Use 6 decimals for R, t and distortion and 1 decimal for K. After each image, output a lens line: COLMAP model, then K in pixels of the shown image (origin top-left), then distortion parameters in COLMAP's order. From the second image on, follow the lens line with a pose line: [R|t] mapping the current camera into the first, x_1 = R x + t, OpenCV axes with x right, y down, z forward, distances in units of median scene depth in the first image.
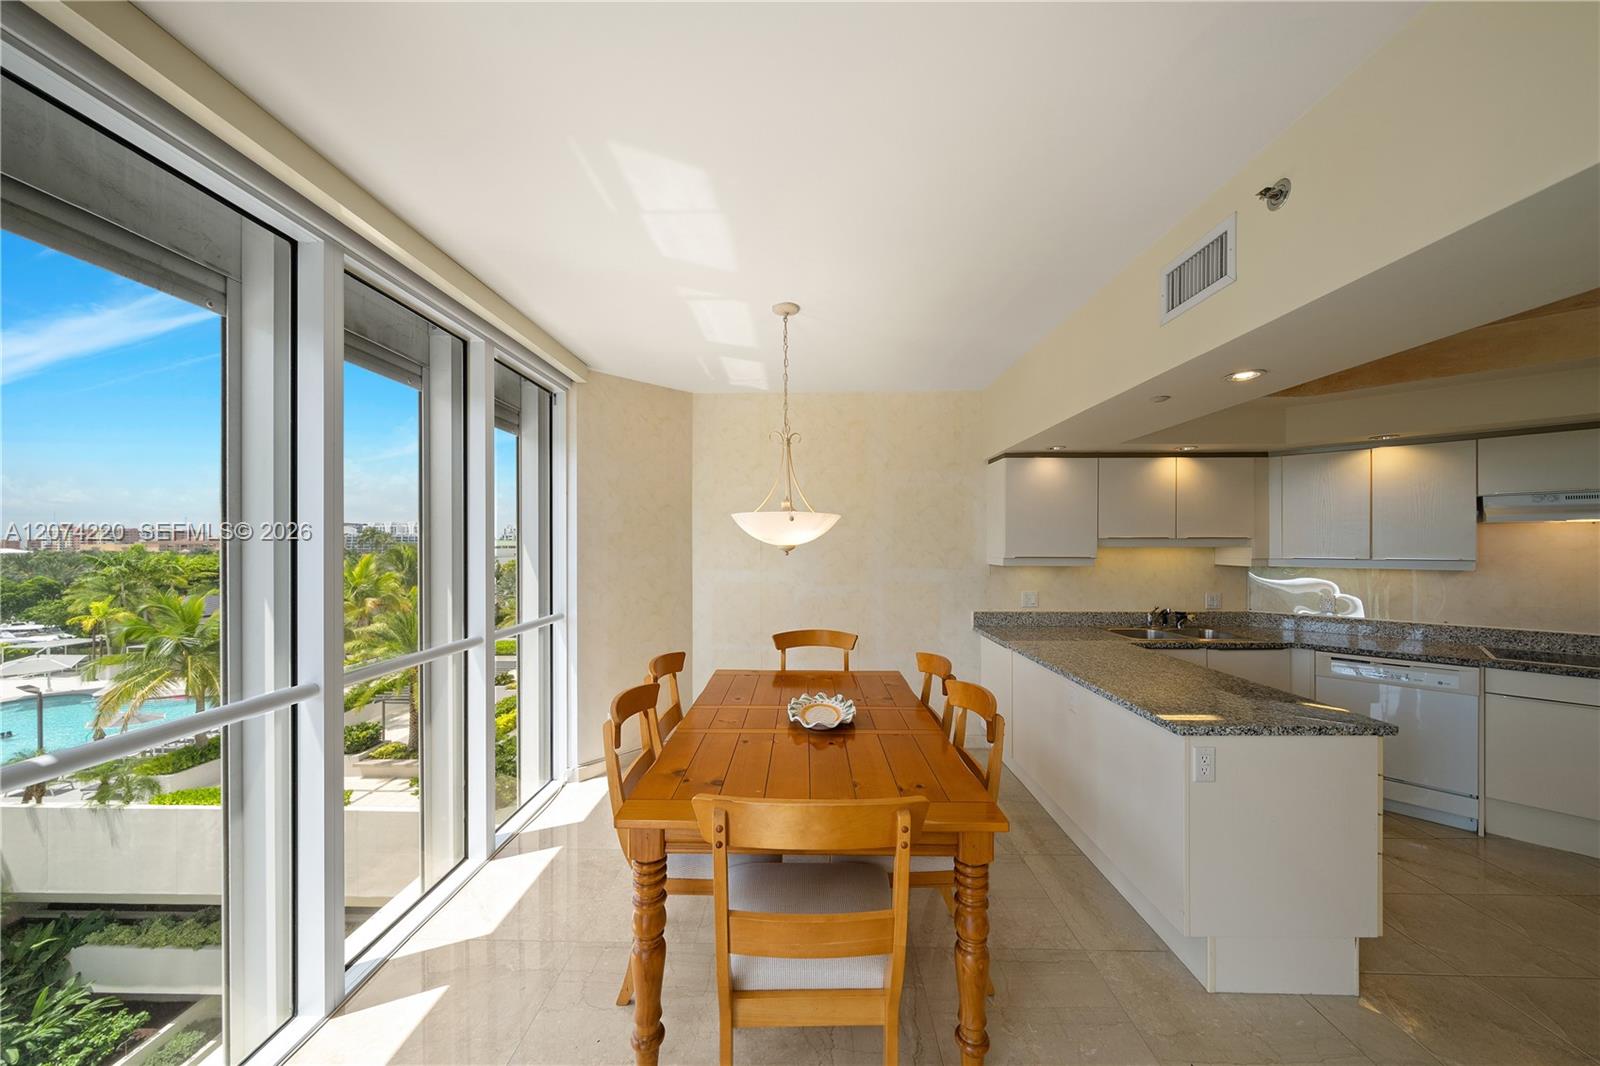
lens RADIAL K [[550.3, 0, 799.8], [0, 550.3, 538.1], [0, 0, 1]] dist [-0.001537, -0.000375]
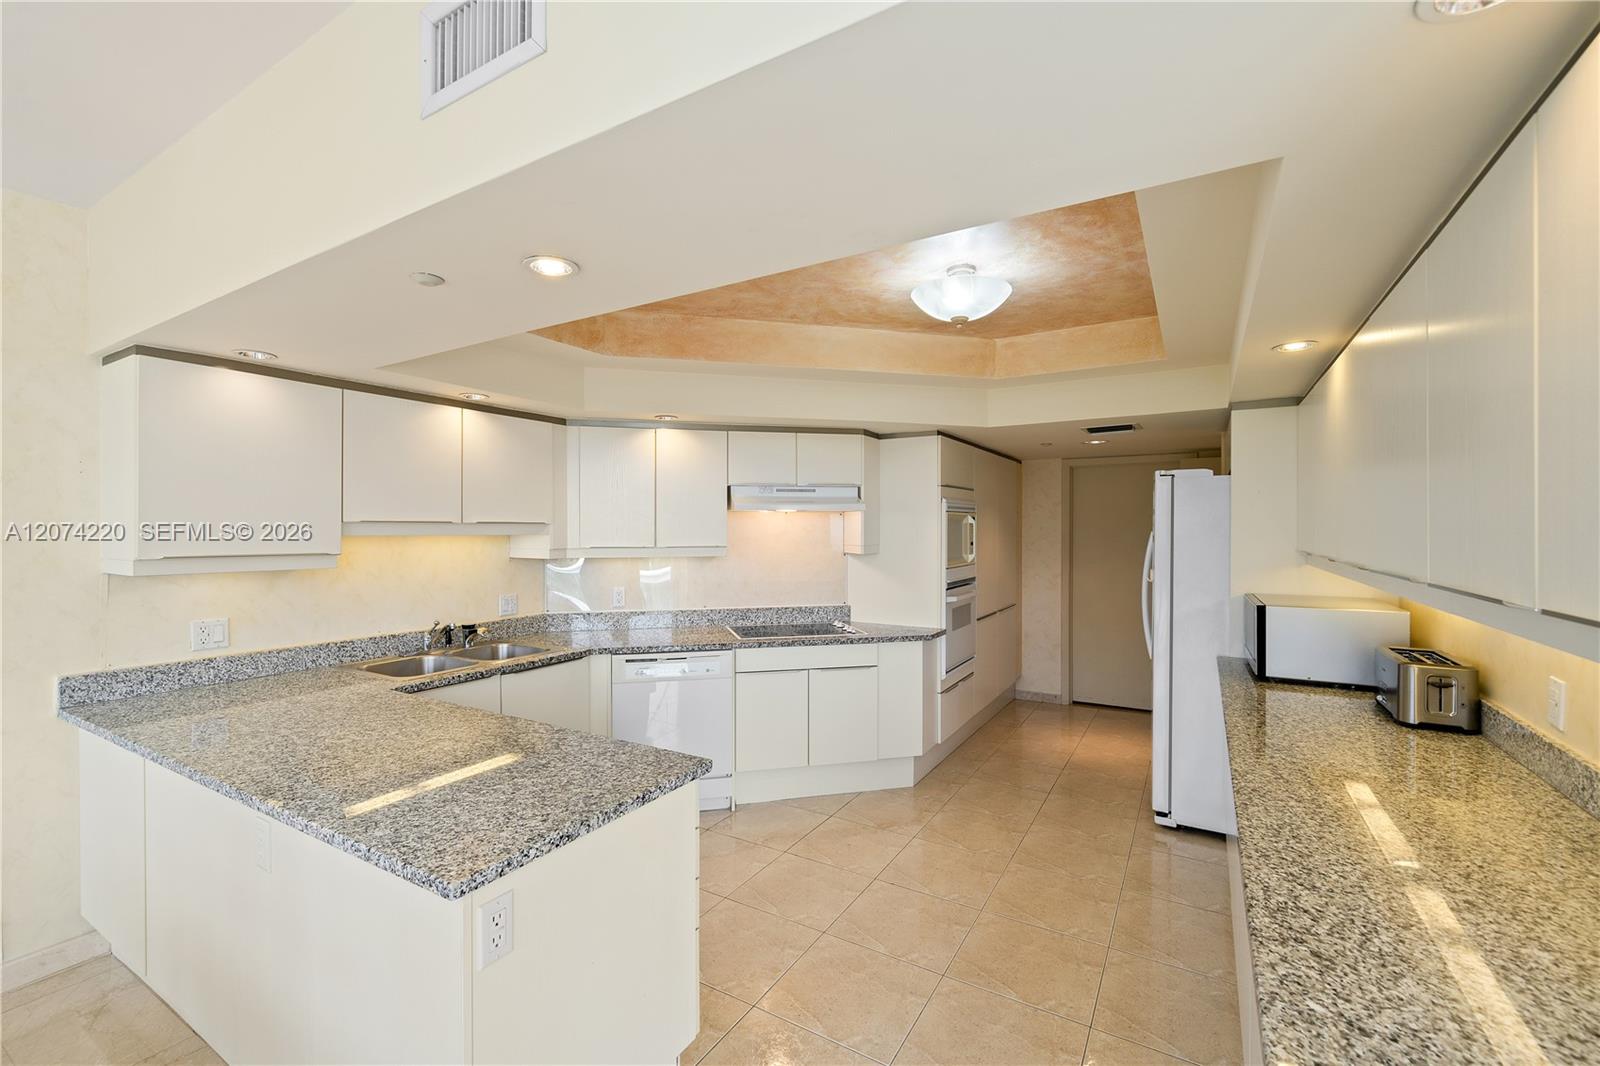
lens RADIAL K [[682.1, 0, 801.9], [0, 682.1, 542.9], [0, 0, 1]] dist [-0.002569, -0.000103]
pose [[0.495343, -0.015965, 0.868551, 0.156226], [-0.008433, 0.999696, 0.023185, 0.002417], [-0.868657, -0.018809, 0.495057, 0.209471]]
